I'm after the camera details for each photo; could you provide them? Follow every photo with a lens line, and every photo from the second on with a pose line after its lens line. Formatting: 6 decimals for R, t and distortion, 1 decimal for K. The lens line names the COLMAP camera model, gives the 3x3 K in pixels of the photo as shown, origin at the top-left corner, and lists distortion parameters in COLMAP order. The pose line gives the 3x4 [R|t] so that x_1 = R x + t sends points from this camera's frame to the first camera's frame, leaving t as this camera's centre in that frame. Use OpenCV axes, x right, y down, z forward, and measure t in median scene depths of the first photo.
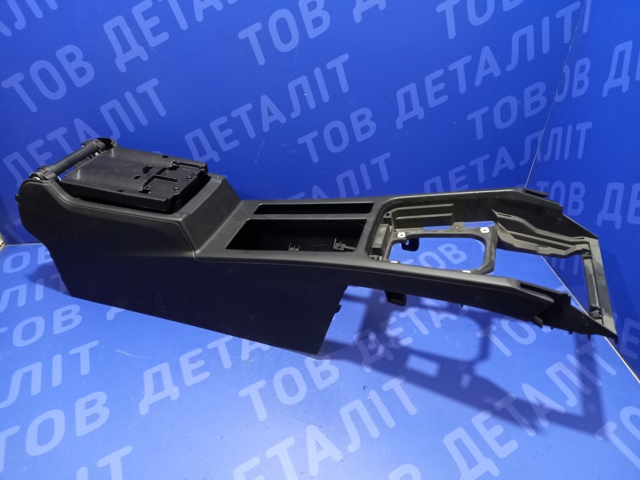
lens RADIAL K [[468.6, 0, 322.2], [0, 468.6, 244.7], [0, 0, 1]] dist [0.048034, -0.048068]
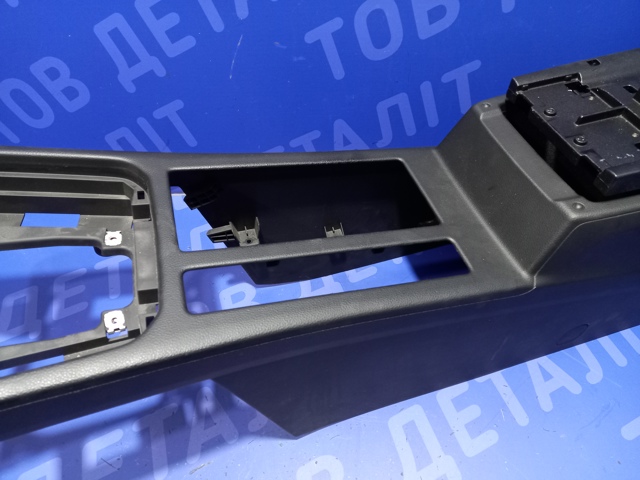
lens RADIAL K [[468.6, 0, 323.2], [0, 468.6, 242.4], [0, 0, 1]] dist [0.048034, -0.048068]
pose [[0.995097, 0.044156, -0.088498, 0.027989], [-0.021957, 0.971104, 0.237644, -0.137084], [0.096434, -0.234536, 0.967312, 0.482203]]
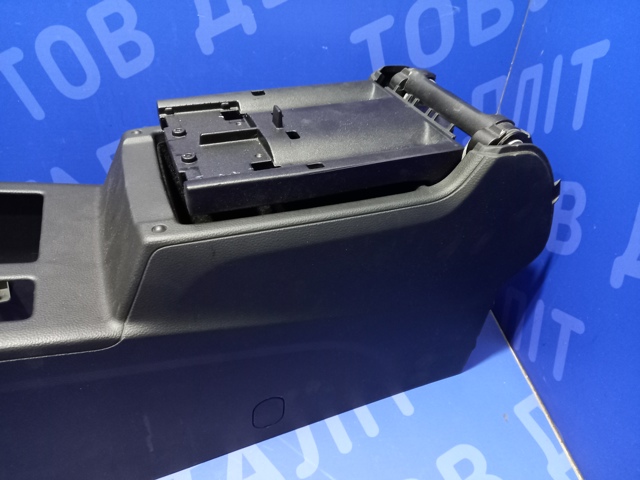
lens RADIAL K [[468.6, 0, 330.9], [0, 468.6, 241.9], [0, 0, 1]] dist [0.048034, -0.048068]
pose [[0.998850, 0.034119, 0.033671, 0.309883], [-0.034559, 0.999324, 0.012573, -0.075483], [-0.033219, -0.013722, 0.999354, 0.576801]]
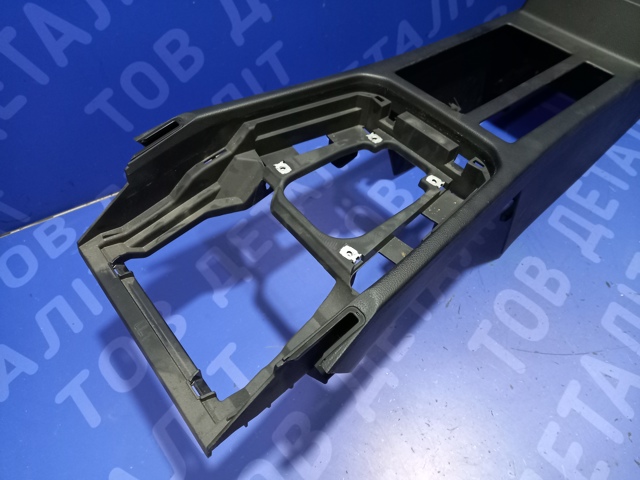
lens RADIAL K [[468.6, 0, 317.4], [0, 468.6, 250.9], [0, 0, 1]] dist [0.048034, -0.048068]
pose [[0.938728, -0.321233, 0.124896, -0.379949], [0.256102, 0.892632, 0.370972, -0.135314], [-0.230655, -0.316256, 0.920207, 0.356812]]
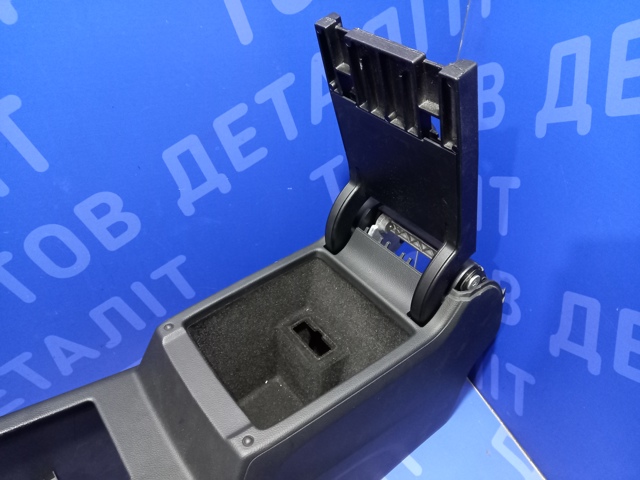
lens RADIAL K [[468.6, 0, 326.8], [0, 468.6, 236.1], [0, 0, 1]] dist [0.048034, -0.048068]
pose [[0.957054, -0.169019, 0.235541, 0.204266], [0.157525, 0.985244, 0.066928, -0.260555], [-0.243378, -0.026950, 0.969557, 0.503312]]
